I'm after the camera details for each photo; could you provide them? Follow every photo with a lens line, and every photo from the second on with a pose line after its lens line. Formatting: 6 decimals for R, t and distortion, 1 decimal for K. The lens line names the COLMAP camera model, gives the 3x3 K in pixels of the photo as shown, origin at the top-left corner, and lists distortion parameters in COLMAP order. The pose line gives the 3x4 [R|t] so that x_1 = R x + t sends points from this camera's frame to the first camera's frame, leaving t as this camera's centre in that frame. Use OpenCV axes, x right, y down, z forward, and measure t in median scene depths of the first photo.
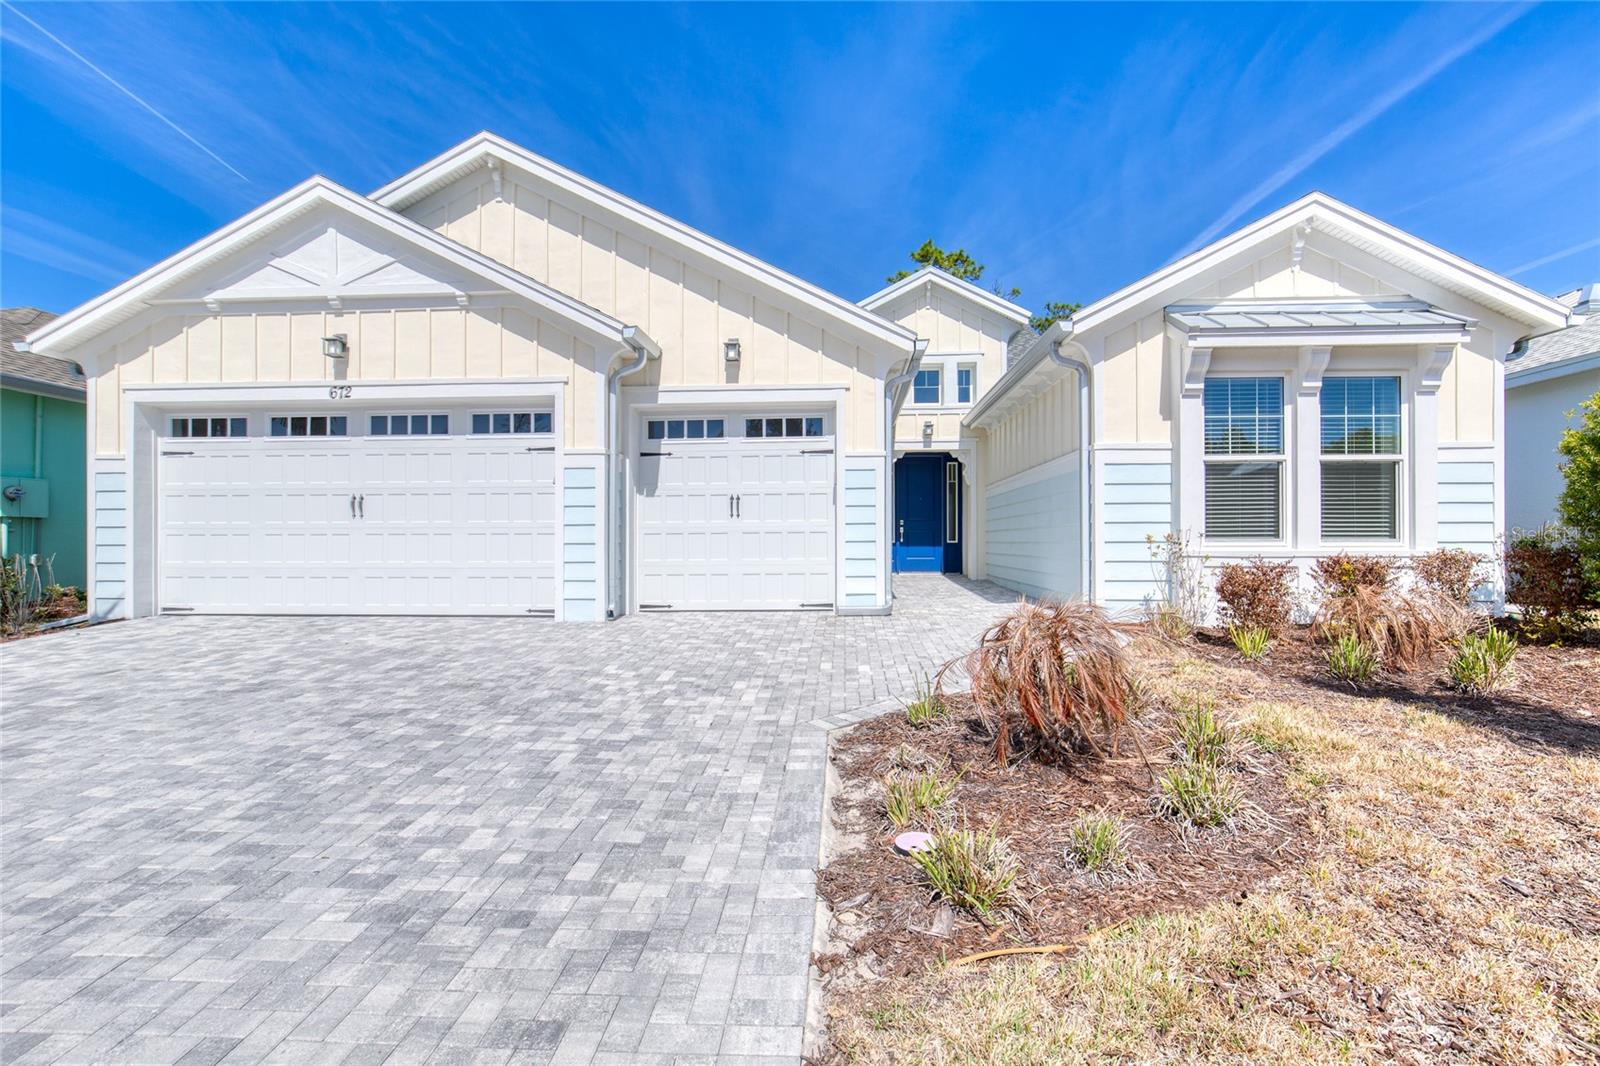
lens RADIAL K [[735.2, 0, 802.1], [0, 735.2, 541.0], [0, 0, 1]] dist [-0.015586, 0.006406]
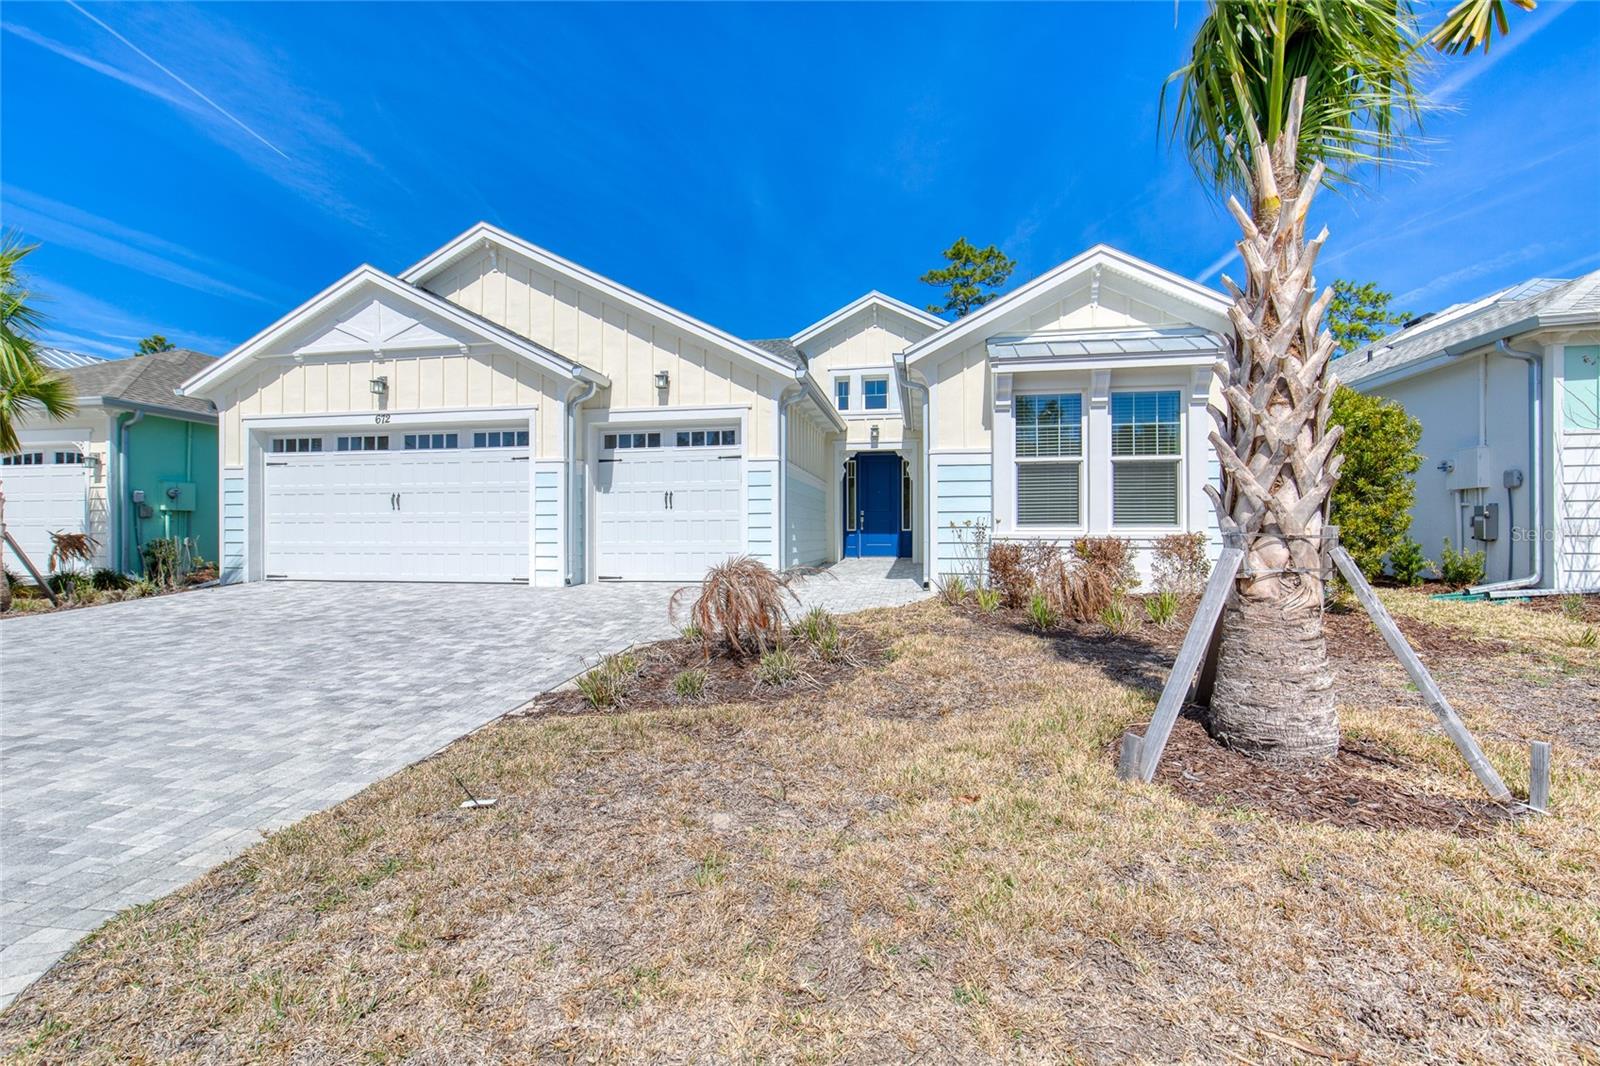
lens RADIAL K [[751.3, 0, 791.7], [0, 751.3, 536.9], [0, 0, 1]] dist [-0.015103, 0.007646]
pose [[0.991169, 0.001830, -0.132590, 0.315042], [-0.001193, 0.999987, 0.004878, 0.010756], [0.132597, -0.004677, 0.991159, -0.291645]]
